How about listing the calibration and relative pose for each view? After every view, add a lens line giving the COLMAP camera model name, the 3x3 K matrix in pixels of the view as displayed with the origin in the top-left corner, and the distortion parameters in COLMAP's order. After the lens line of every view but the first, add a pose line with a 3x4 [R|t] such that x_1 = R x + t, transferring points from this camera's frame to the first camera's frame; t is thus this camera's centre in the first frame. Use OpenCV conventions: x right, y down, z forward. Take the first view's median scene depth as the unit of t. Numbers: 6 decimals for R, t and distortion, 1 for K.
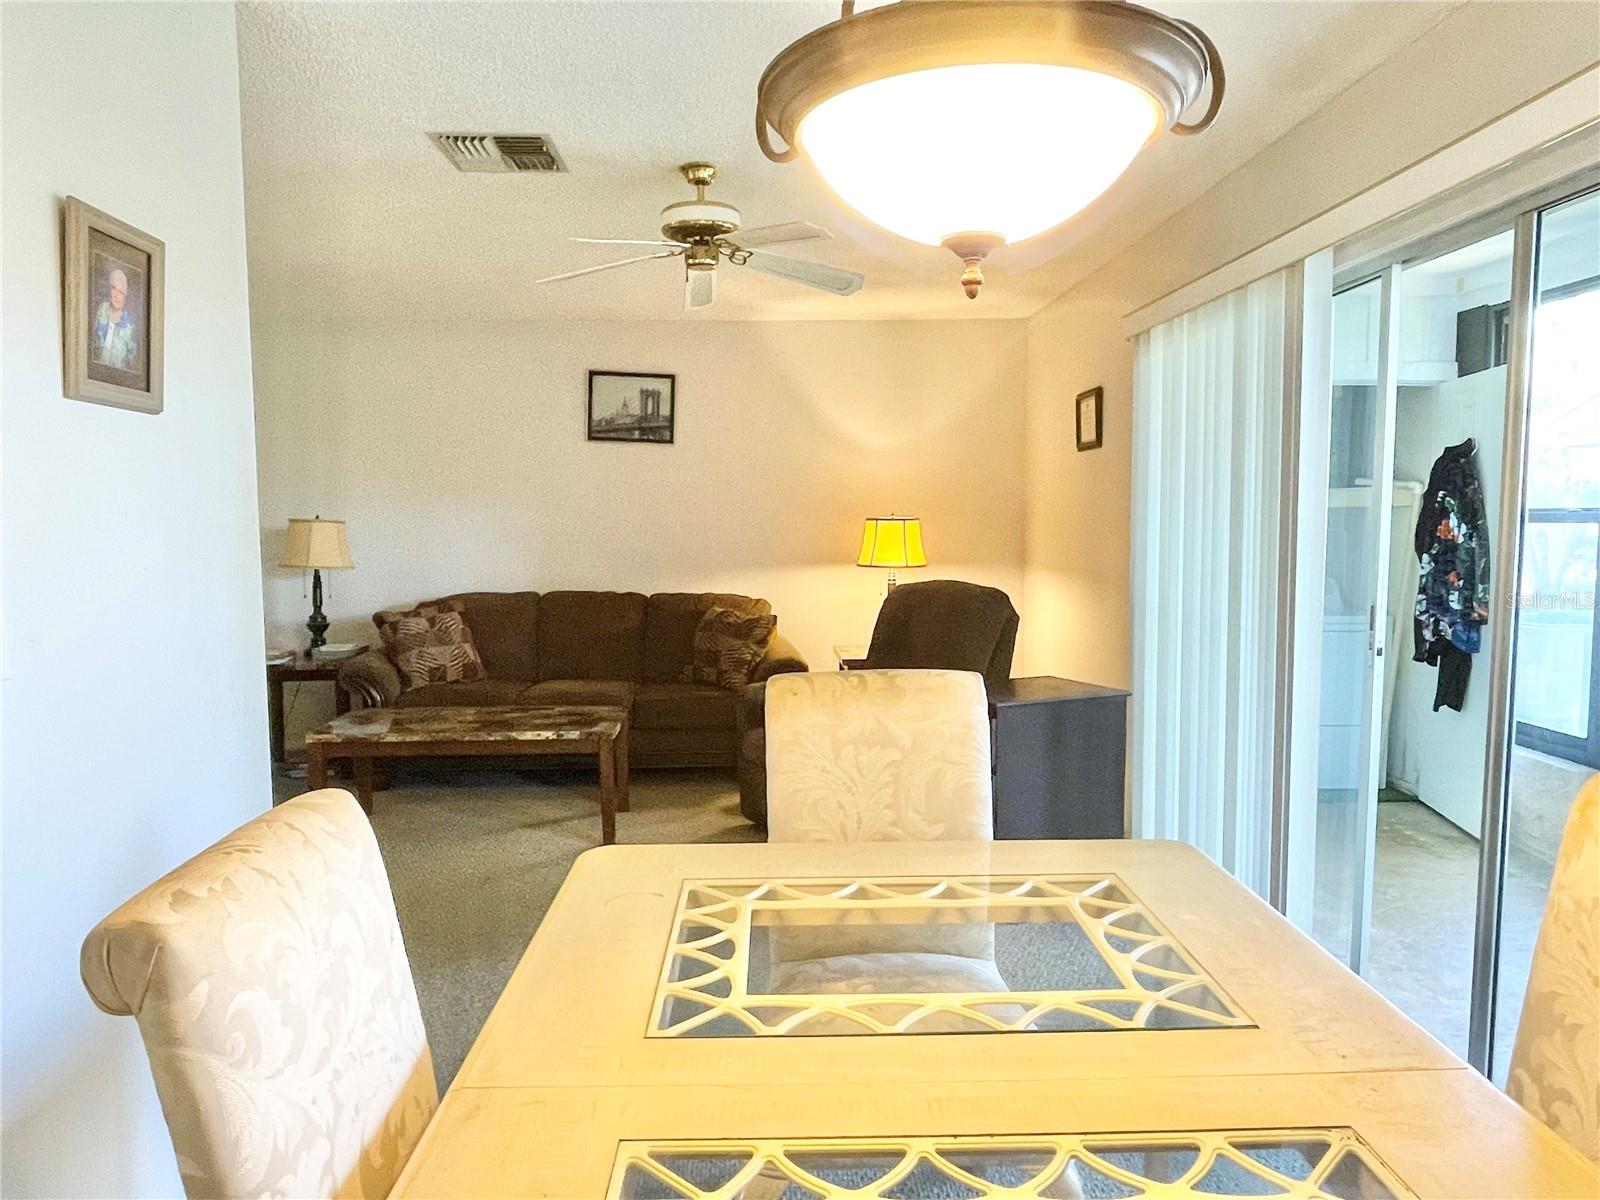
lens RADIAL K [[1056.1, 0, 800.0], [0, 1056.1, 600.0], [0, 0, 1]] dist [0.001027, 0.000301]
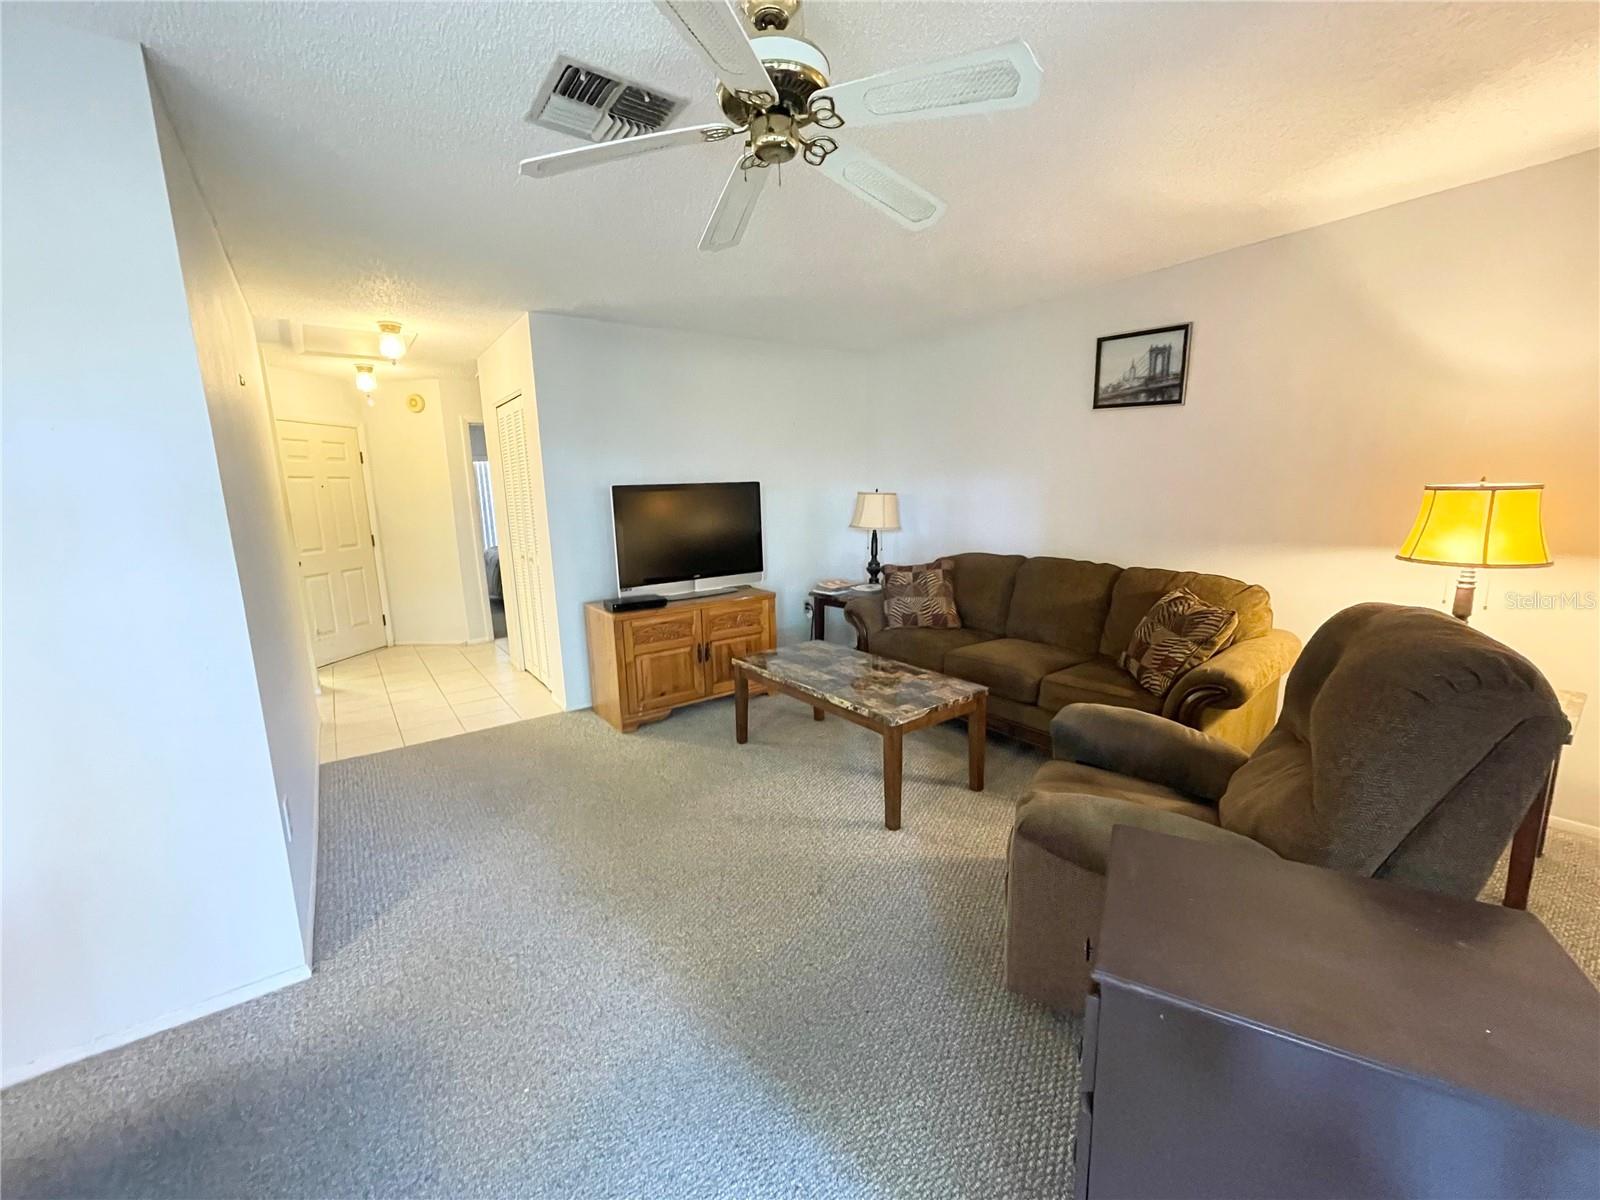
lens RADIAL K [[641.7, 0, 800.0], [0, 641.7, 600.0], [0, 0, 1]] dist [-0.007480, -0.000101]
pose [[0.555828, 0.133757, -0.820466, 0.171615], [-0.040277, 0.990144, 0.134133, -0.041584], [0.830321, -0.041509, 0.555738, 0.418231]]
